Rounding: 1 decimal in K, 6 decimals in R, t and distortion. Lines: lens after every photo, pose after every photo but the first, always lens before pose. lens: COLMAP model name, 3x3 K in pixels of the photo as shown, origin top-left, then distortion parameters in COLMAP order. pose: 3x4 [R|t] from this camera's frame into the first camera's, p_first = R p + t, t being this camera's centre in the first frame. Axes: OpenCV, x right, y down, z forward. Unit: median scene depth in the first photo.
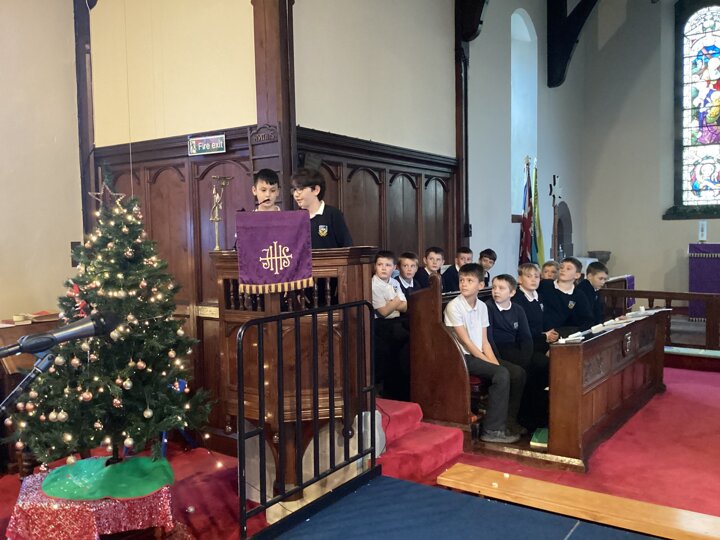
lens RADIAL K [[645.7, 0, 360.0], [0, 645.7, 270.0], [0, 0, 1]] dist [0.115624, -0.182355]
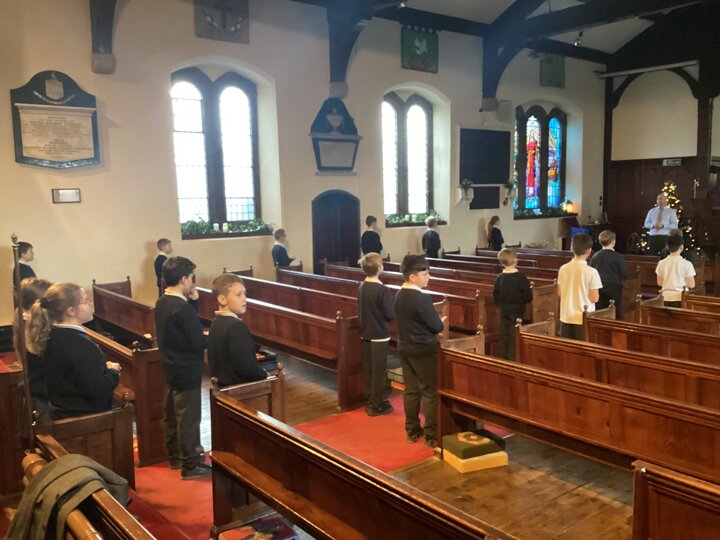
lens RADIAL K [[648.7, 0, 360.0], [0, 648.7, 270.0], [0, 0, 1]] dist [0.115971, -0.194062]
pose [[0.958200, 0.032726, -0.284220, -0.727667], [-0.014791, 0.997774, 0.065022, 0.117279], [0.285716, -0.058100, 0.956552, -2.262620]]
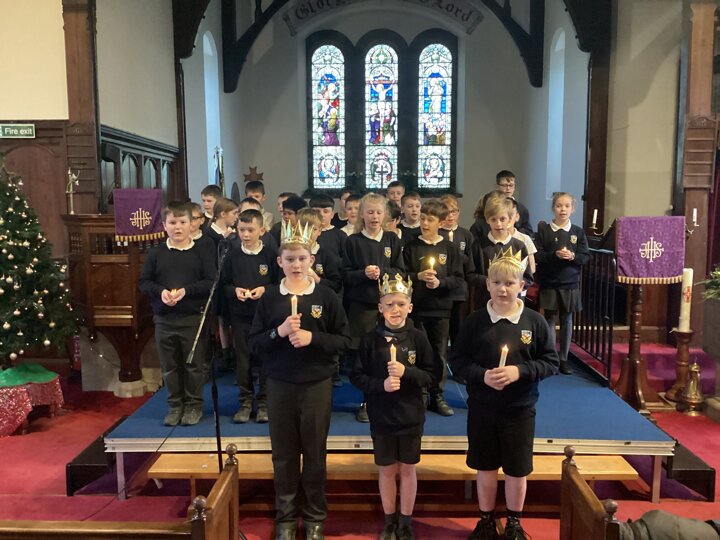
lens RADIAL K [[645.7, 0, 360.0], [0, 645.7, 270.0], [0, 0, 1]] dist [0.115624, -0.182355]
pose [[0.835424, -0.039337, 0.548197, -0.389458], [0.017177, 0.998817, 0.045497, 0.029287], [-0.549338, -0.028593, 0.835111, -0.429246]]
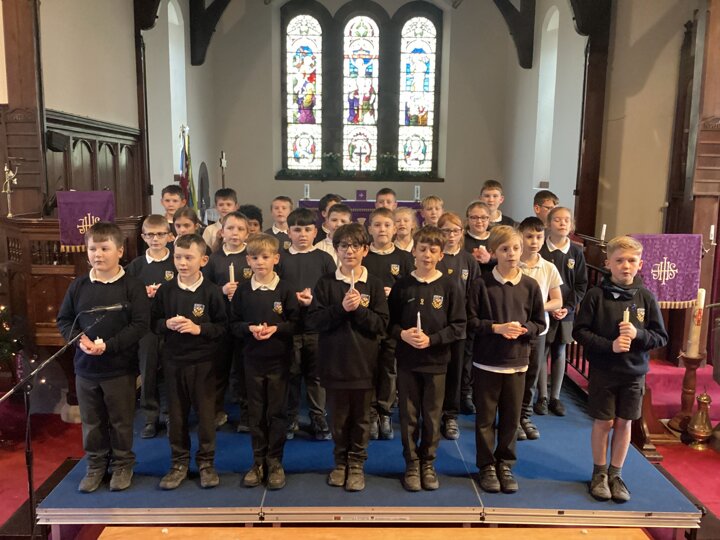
lens RADIAL K [[648.7, 0, 360.0], [0, 648.7, 270.0], [0, 0, 1]] dist [0.115971, -0.194062]
pose [[0.812810, -0.054724, 0.579952, -0.330996], [0.000687, 0.995667, 0.092988, -0.037417], [-0.582528, -0.075183, 0.809326, -0.321301]]
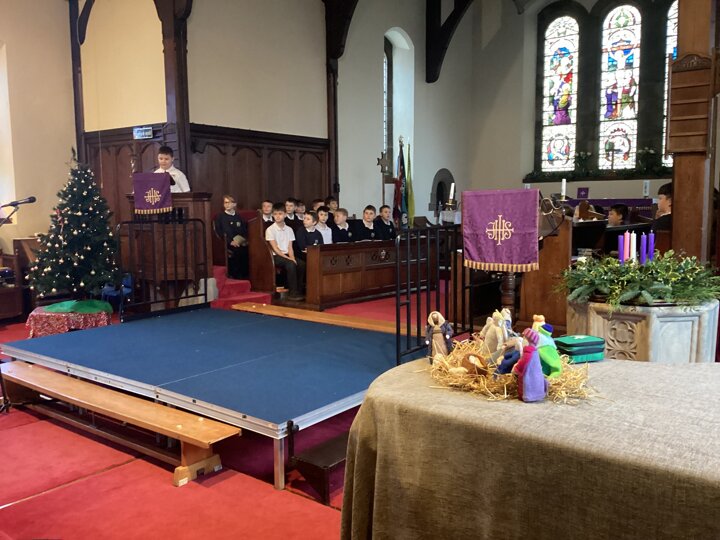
lens RADIAL K [[644.3, 0, 360.0], [0, 644.3, 270.0], [0, 0, 1]] dist [0.112888, -0.211612]
pose [[0.997969, 0.017374, -0.061290, 0.445531], [-0.013839, 0.998242, 0.057637, 0.058659], [0.062184, -0.056671, 0.996454, -0.685736]]
